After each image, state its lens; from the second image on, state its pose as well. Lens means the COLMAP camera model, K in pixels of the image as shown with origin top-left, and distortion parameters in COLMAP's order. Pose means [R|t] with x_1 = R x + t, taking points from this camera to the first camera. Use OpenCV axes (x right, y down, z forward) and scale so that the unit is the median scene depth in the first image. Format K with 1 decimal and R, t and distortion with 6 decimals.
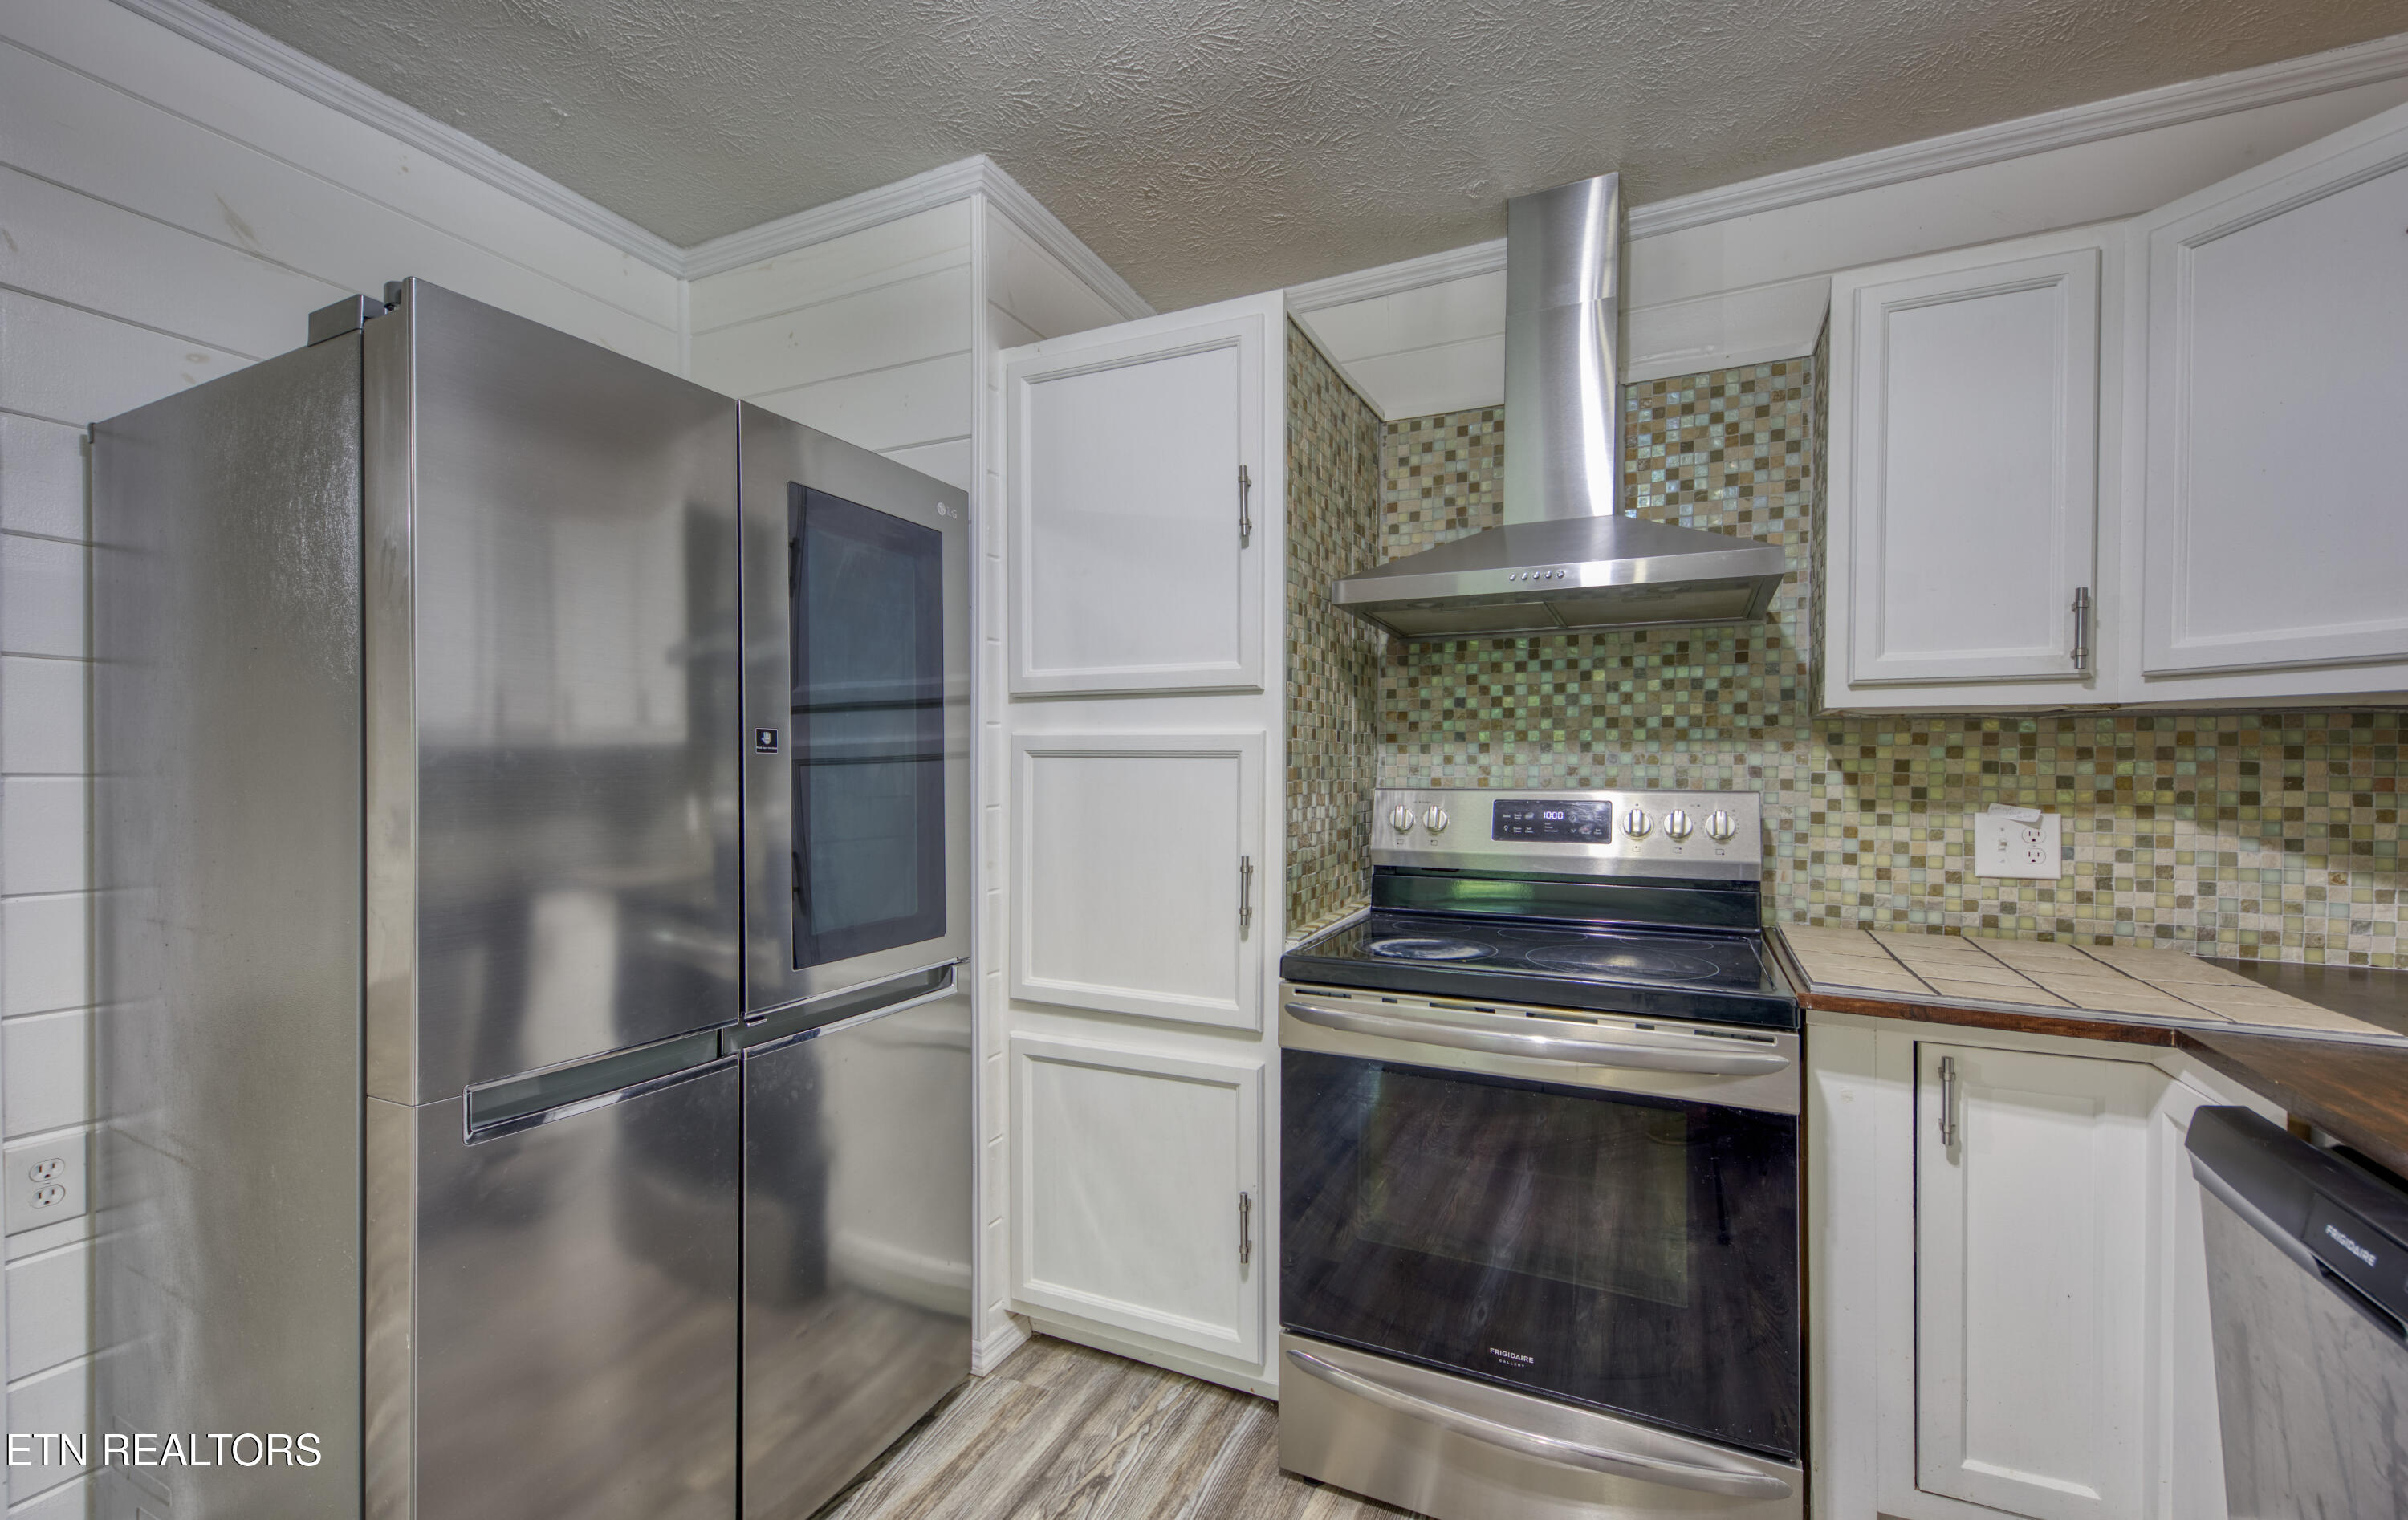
lens RADIAL K [[984.7, 0, 1204.0], [0, 984.7, 760.0], [0, 0, 1]] dist [0.018575, 0.000049]
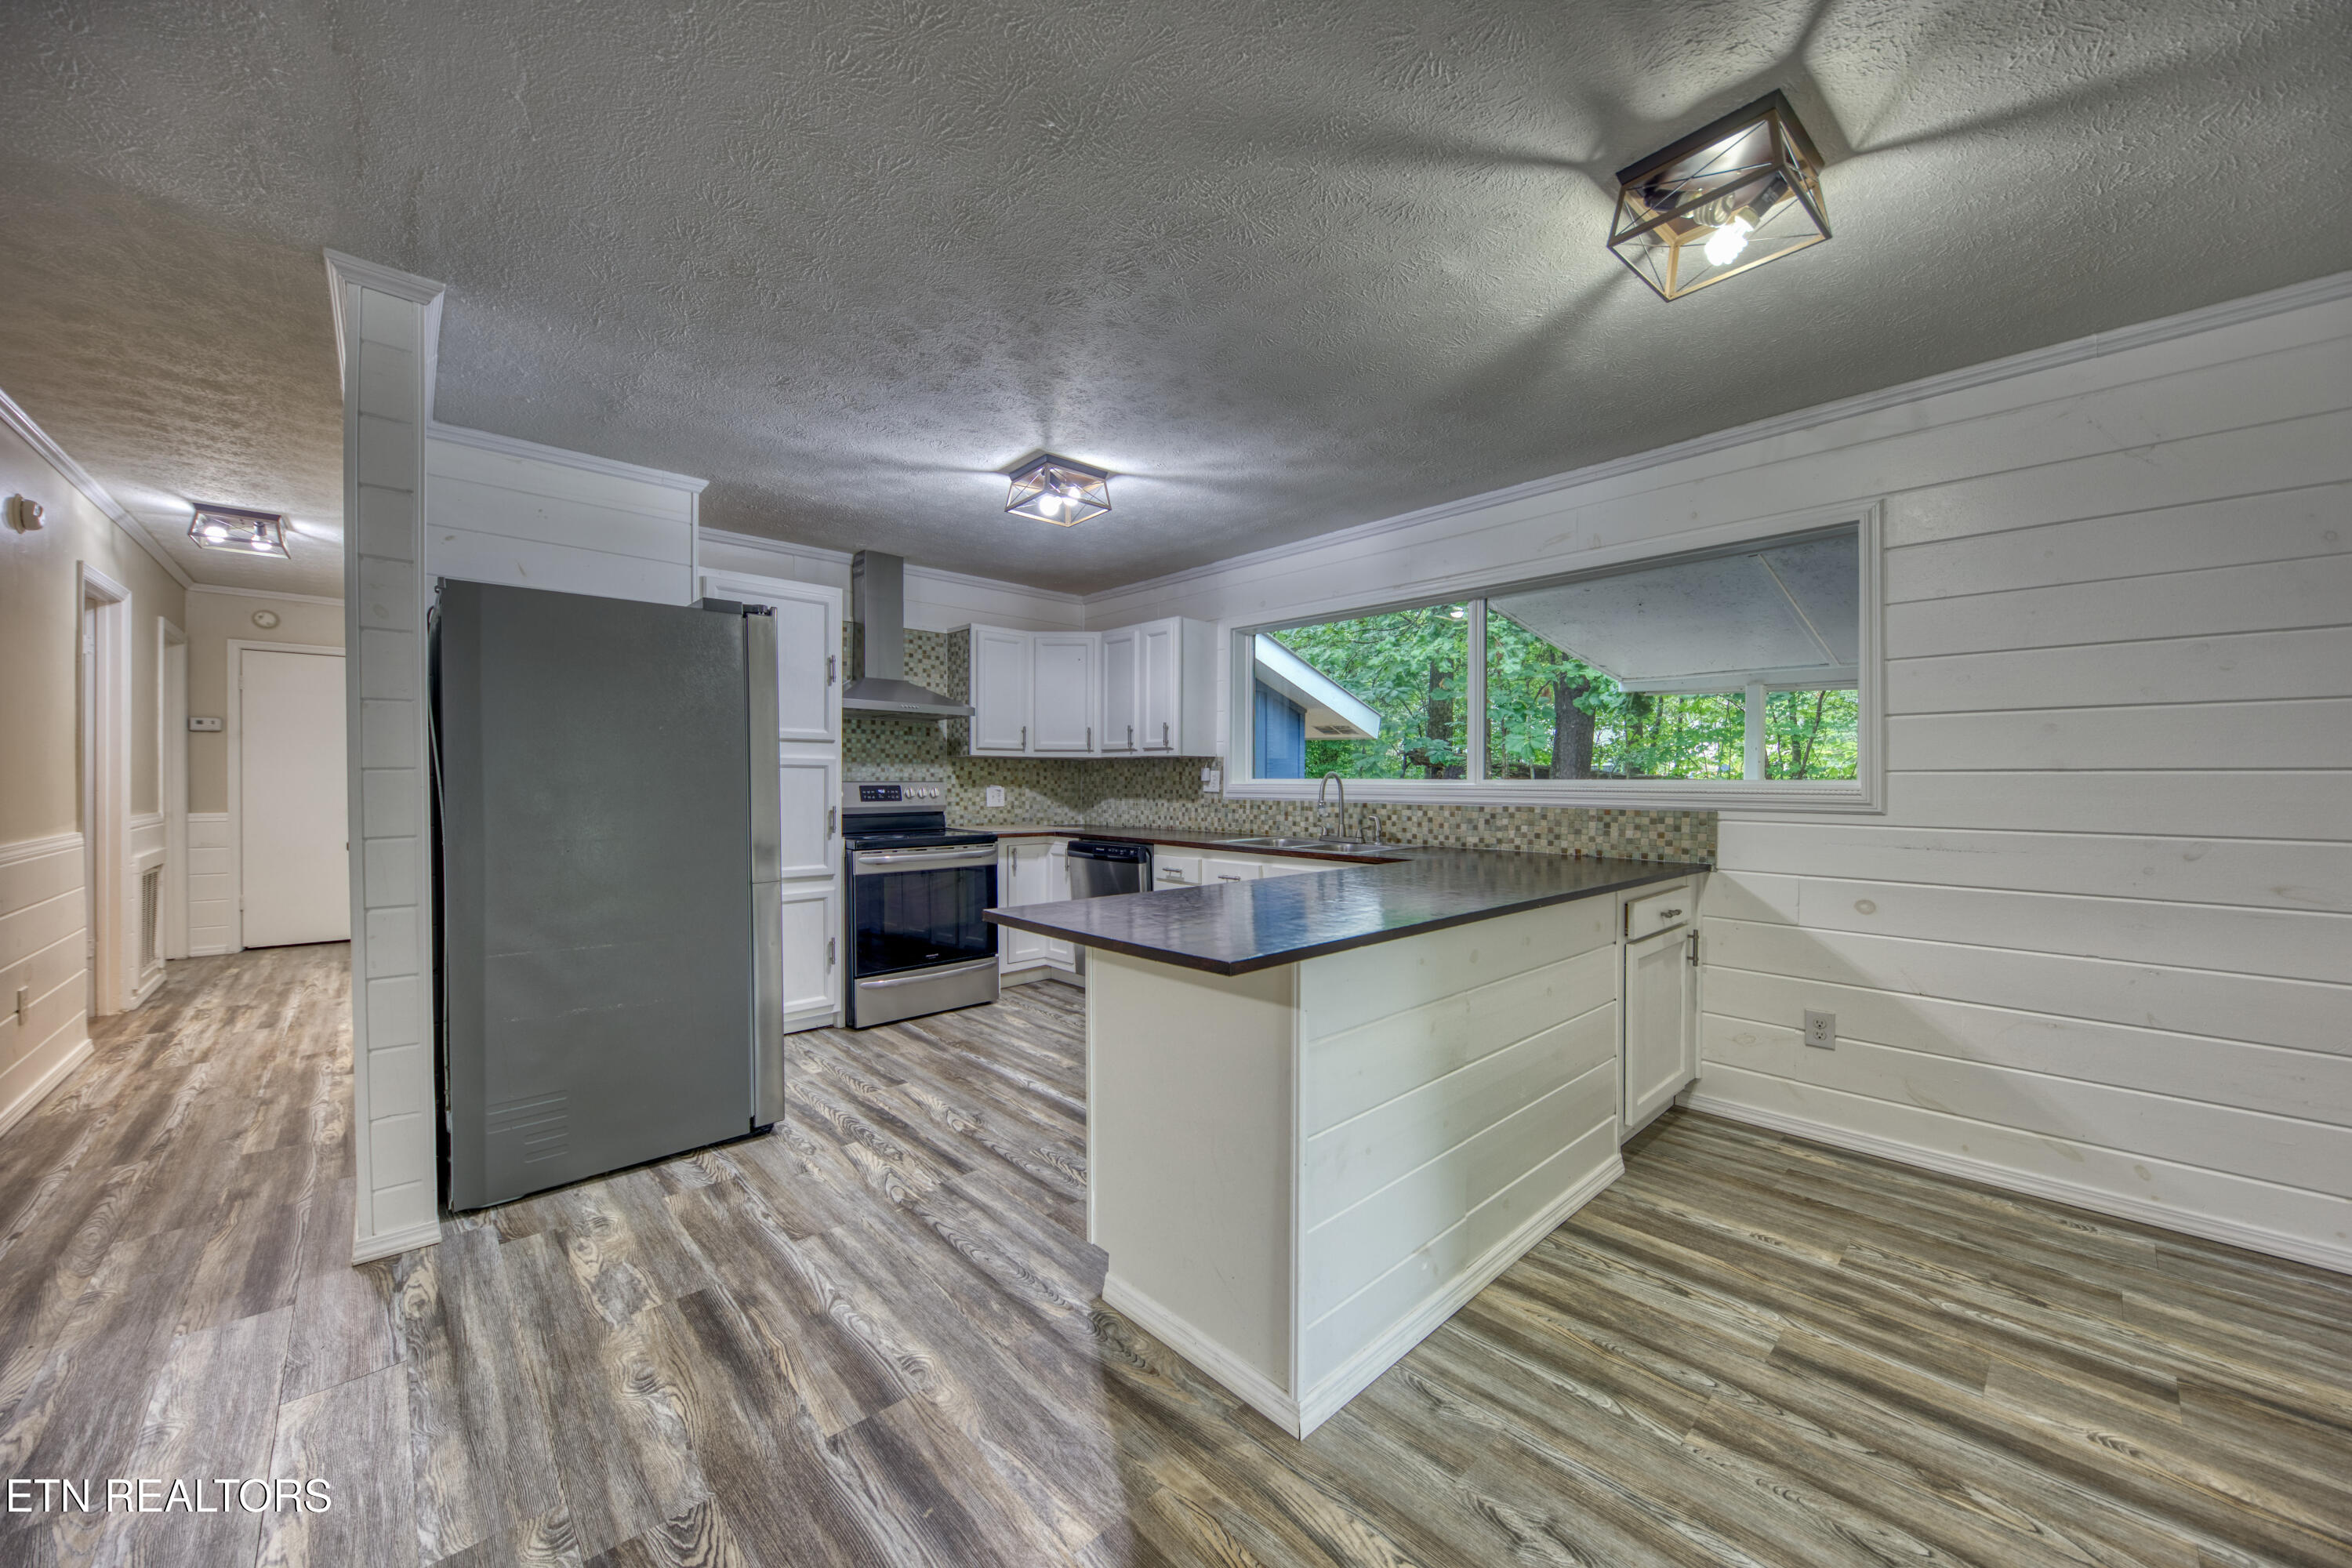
lens RADIAL K [[853.3, 0, 1174.5], [0, 853.3, 787.7], [0, 0, 1]] dist [0.005537, -0.005698]
pose [[0.381384, -0.009540, 0.924367, -1.621026], [-0.004938, 0.999911, 0.012357, 0.016630], [-0.924403, -0.009277, 0.381303, -0.649429]]
